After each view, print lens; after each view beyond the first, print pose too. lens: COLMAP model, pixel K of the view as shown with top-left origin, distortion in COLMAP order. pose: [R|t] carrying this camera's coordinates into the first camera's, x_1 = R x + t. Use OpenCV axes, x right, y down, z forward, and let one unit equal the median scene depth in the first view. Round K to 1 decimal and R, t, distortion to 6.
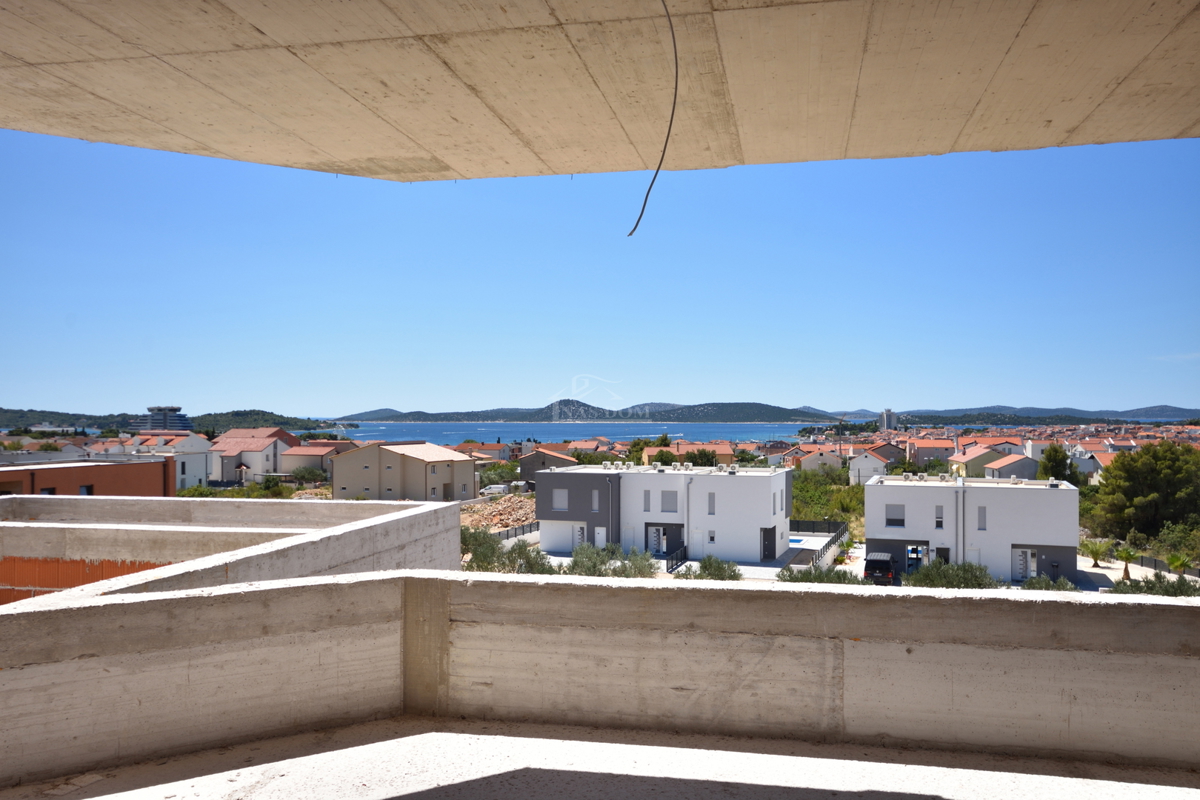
lens RADIAL K [[980.4, 0, 599.8], [0, 980.4, 408.4], [0, 0, 1]] dist [0.020835, 0.009118]
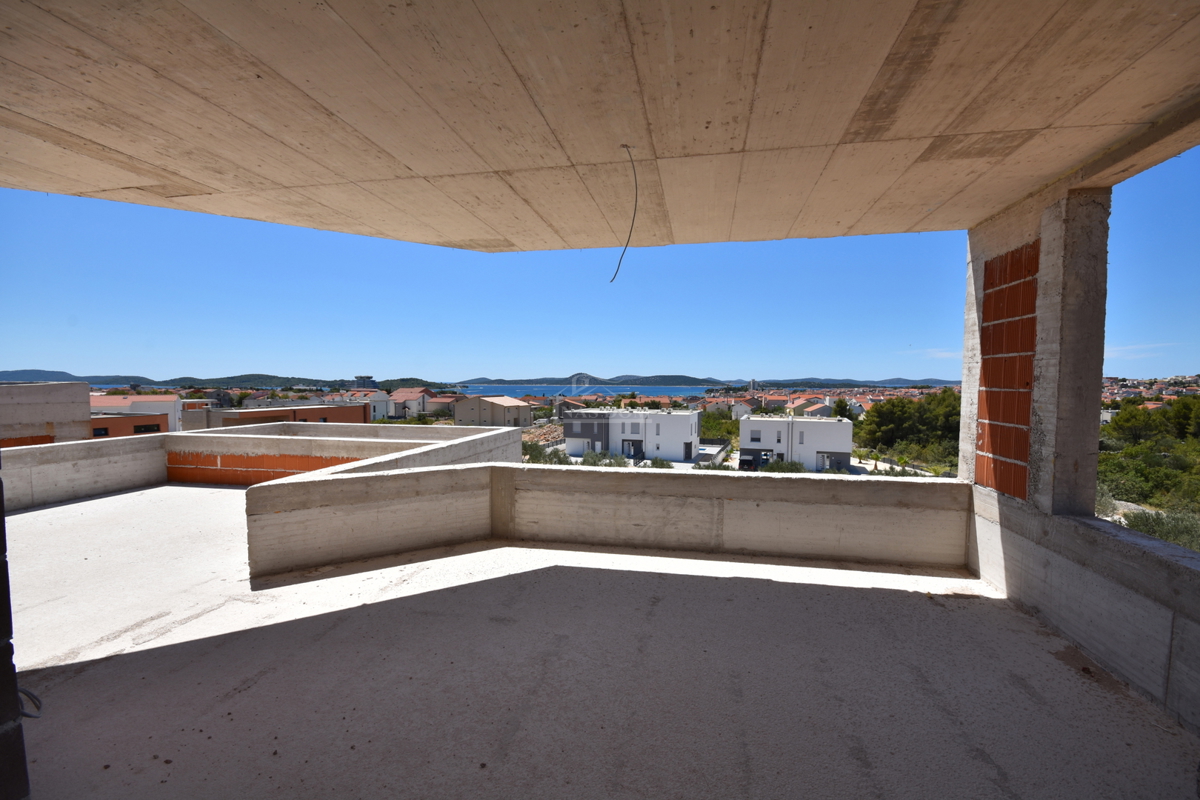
lens RADIAL K [[528.3, 0, 601.9], [0, 528.3, 407.6], [0, 0, 1]] dist [-0.003488, -0.000161]
pose [[0.999965, 0.004680, 0.006968, 0.005501], [-0.005063, 0.998423, 0.055903, 0.002885], [-0.006696, -0.055936, 0.998412, -0.003807]]
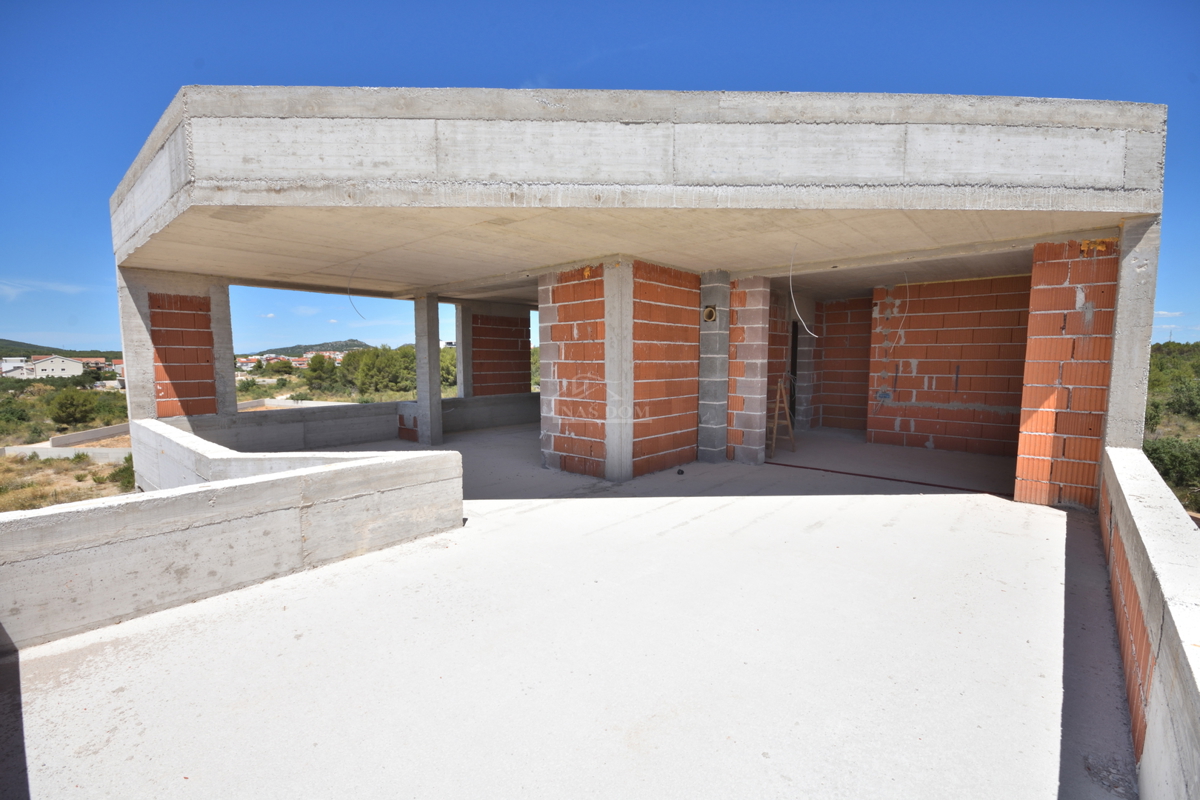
lens RADIAL K [[528.3, 0, 594.5], [0, 528.3, 406.2], [0, 0, 1]] dist [-0.003488, -0.000161]
pose [[-0.861596, -0.043217, 0.505752, -1.286371], [-0.000092, 0.996382, 0.084985, 0.008524], [-0.507595, 0.073177, -0.858483, 1.574586]]
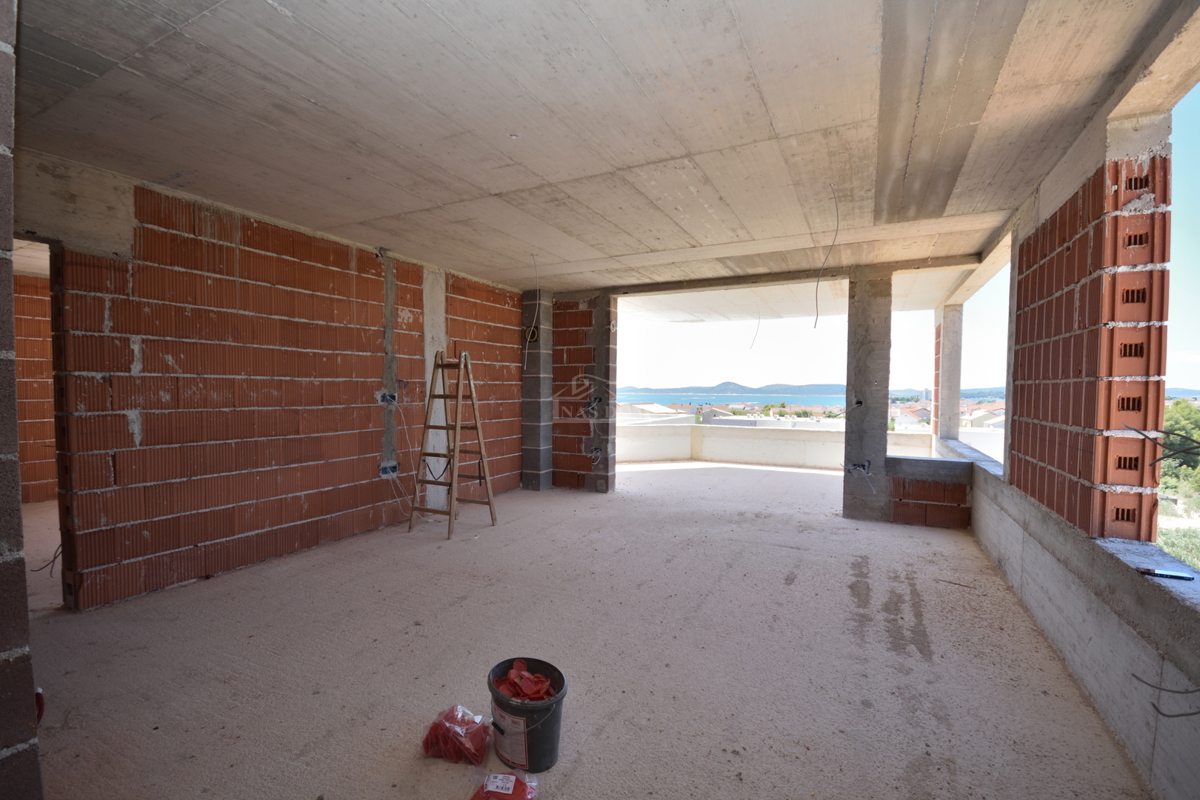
lens RADIAL K [[528.3, 0, 601.1], [0, 528.3, 407.4], [0, 0, 1]] dist [-0.003488, -0.000161]
pose [[0.964200, 0.015295, -0.264735, 0.012541], [-0.004846, 0.999185, 0.040079, 0.017654], [0.265132, -0.037362, 0.963488, -1.205595]]
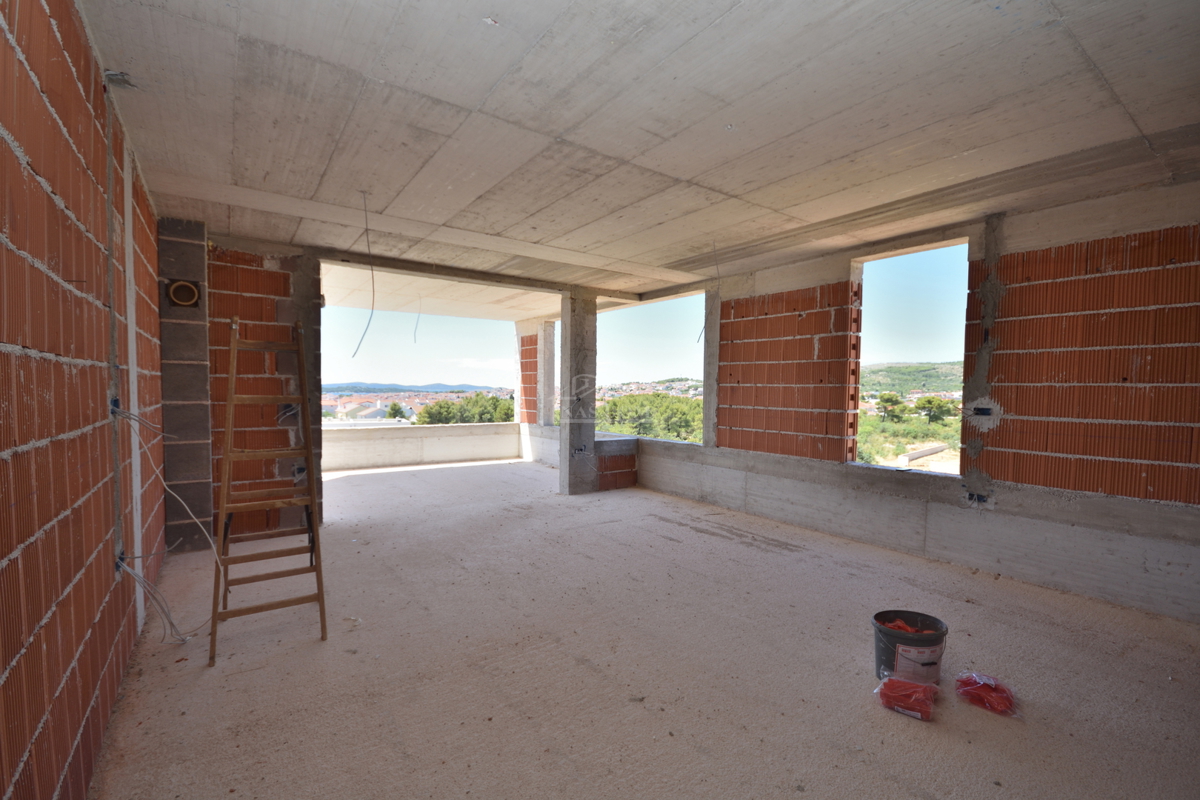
lens RADIAL K [[528.3, 0, 606.0], [0, 528.3, 408.2], [0, 0, 1]] dist [-0.003488, -0.000161]
pose [[0.678764, -0.018020, 0.734135, -0.780947], [-0.015988, 0.999099, 0.039306, 0.020044], [-0.734182, -0.038416, 0.677865, -0.940937]]
